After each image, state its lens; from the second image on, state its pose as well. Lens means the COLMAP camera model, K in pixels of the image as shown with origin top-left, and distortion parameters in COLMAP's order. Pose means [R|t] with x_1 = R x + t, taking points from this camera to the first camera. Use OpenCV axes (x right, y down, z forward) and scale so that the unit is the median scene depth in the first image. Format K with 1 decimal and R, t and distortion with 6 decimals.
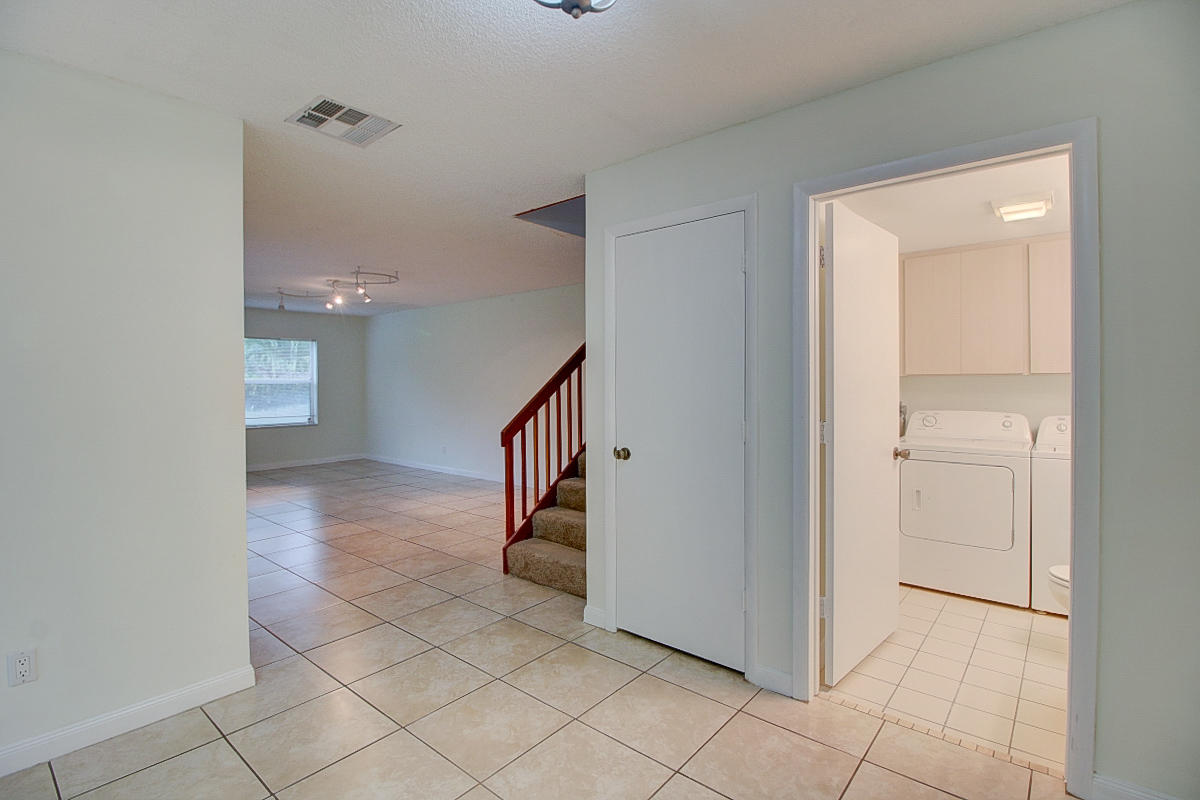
lens RADIAL K [[564.6, 0, 596.6], [0, 564.6, 389.6], [0, 0, 1]] dist [-0.012067, -0.001229]
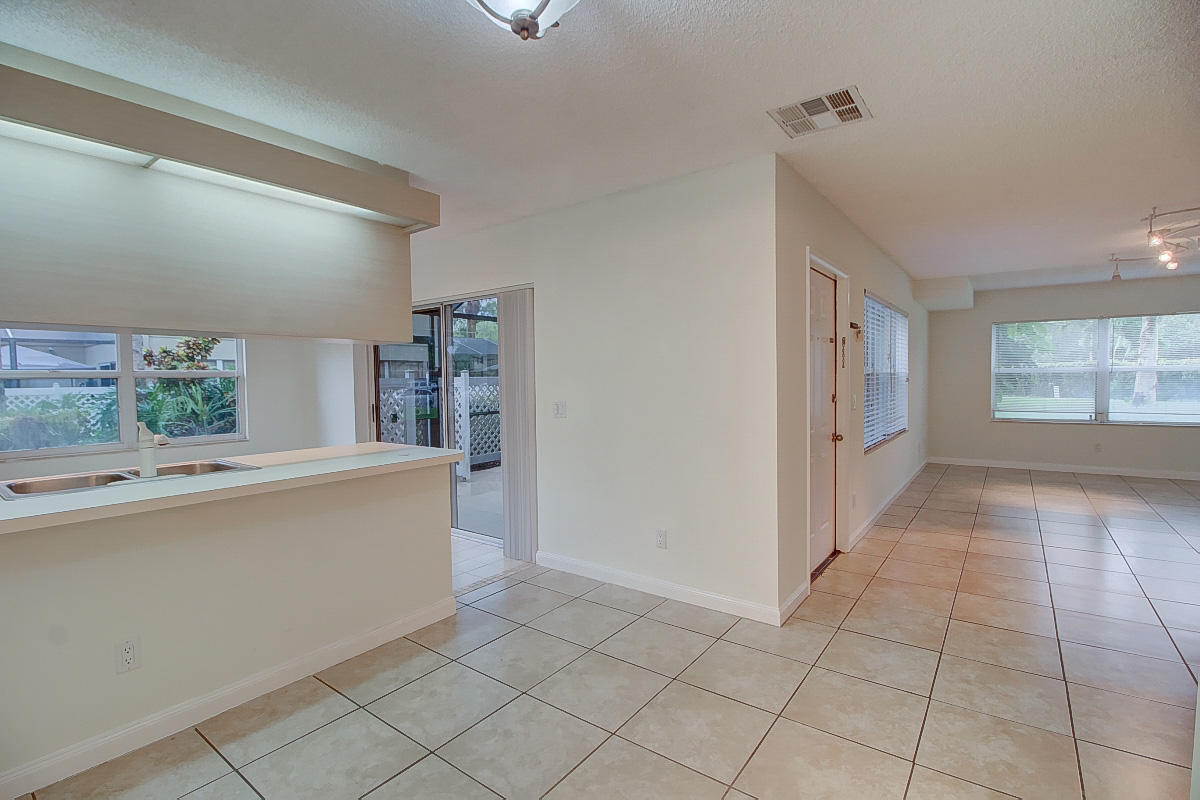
lens RADIAL K [[564.6, 0, 595.4], [0, 564.6, 404.3], [0, 0, 1]] dist [-0.012067, -0.001229]
pose [[0.054433, 0.051424, -0.997192, 0.429893], [-0.001216, 0.998676, 0.051434, -0.008682], [0.998517, -0.001587, 0.054424, 0.425116]]
